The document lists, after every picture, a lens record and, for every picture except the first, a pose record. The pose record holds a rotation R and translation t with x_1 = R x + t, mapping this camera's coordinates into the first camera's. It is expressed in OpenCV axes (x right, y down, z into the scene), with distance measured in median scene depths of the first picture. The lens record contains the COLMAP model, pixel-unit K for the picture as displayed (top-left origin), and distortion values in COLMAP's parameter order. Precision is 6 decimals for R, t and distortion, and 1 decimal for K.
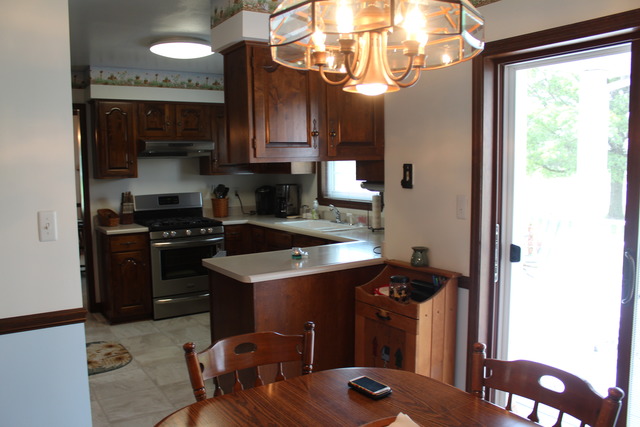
lens RADIAL K [[539.4, 0, 320.0], [0, 539.4, 213.5], [0, 0, 1]] dist [-0.134335, 0.128368]
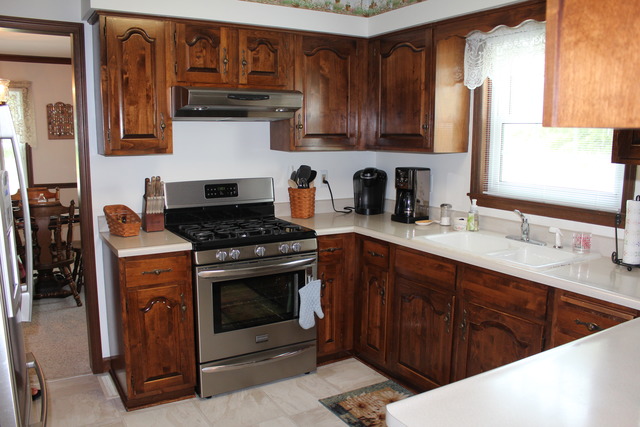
lens RADIAL K [[539.4, 0, 320.0], [0, 539.4, 213.5], [0, 0, 1]] dist [-0.134335, 0.128368]
pose [[0.999086, 0.023512, -0.035706, -0.158360], [-0.021516, 0.998239, 0.055289, -0.037152], [0.036943, -0.054470, 0.997832, 0.417664]]
